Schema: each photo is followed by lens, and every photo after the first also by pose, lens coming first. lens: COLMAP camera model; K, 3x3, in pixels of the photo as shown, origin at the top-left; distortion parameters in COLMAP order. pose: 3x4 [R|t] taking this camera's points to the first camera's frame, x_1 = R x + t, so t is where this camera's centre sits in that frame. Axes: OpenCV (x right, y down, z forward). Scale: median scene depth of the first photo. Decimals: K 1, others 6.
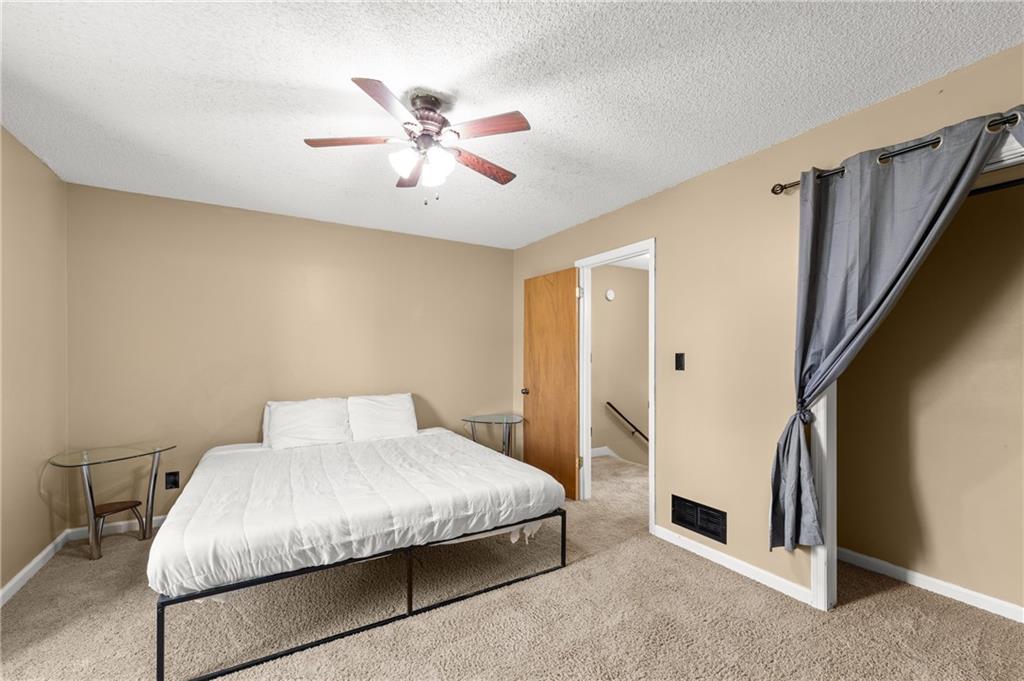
lens RADIAL K [[429.5, 0, 518.9], [0, 429.5, 360.6], [0, 0, 1]] dist [0.000354, 0.000021]
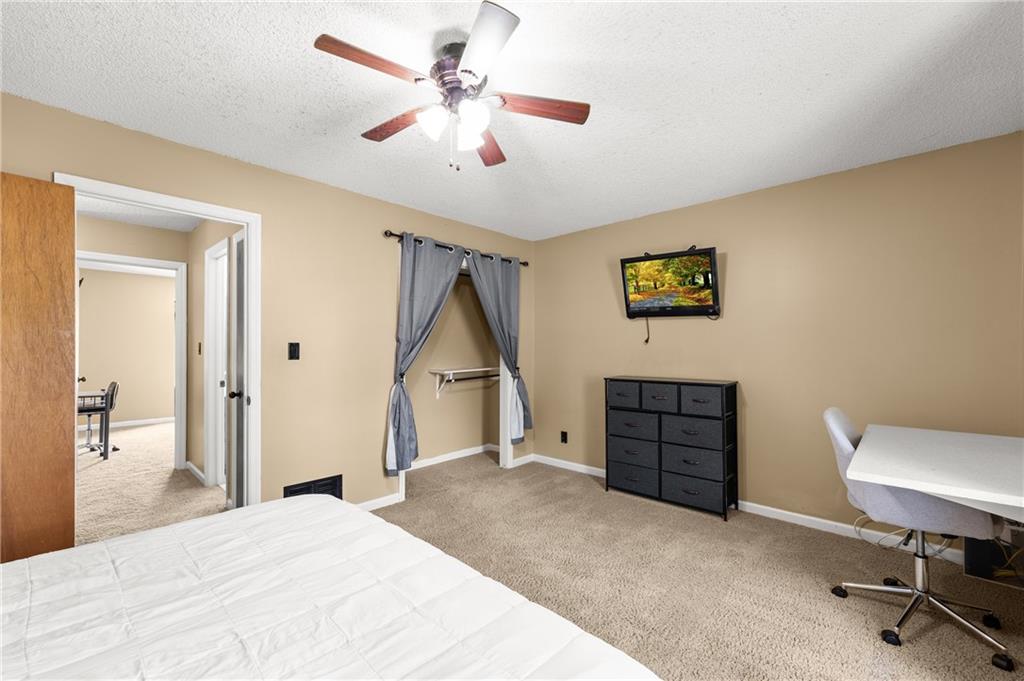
lens RADIAL K [[422.9, 0, 516.1], [0, 422.9, 345.7], [0, 0, 1]] dist [-0.001584, -0.000055]
pose [[-0.268931, 0.001419, 0.963158, -0.757068], [0.006684, 0.999978, 0.000393, -0.007446], [-0.963136, 0.006543, -0.268935, 0.796132]]
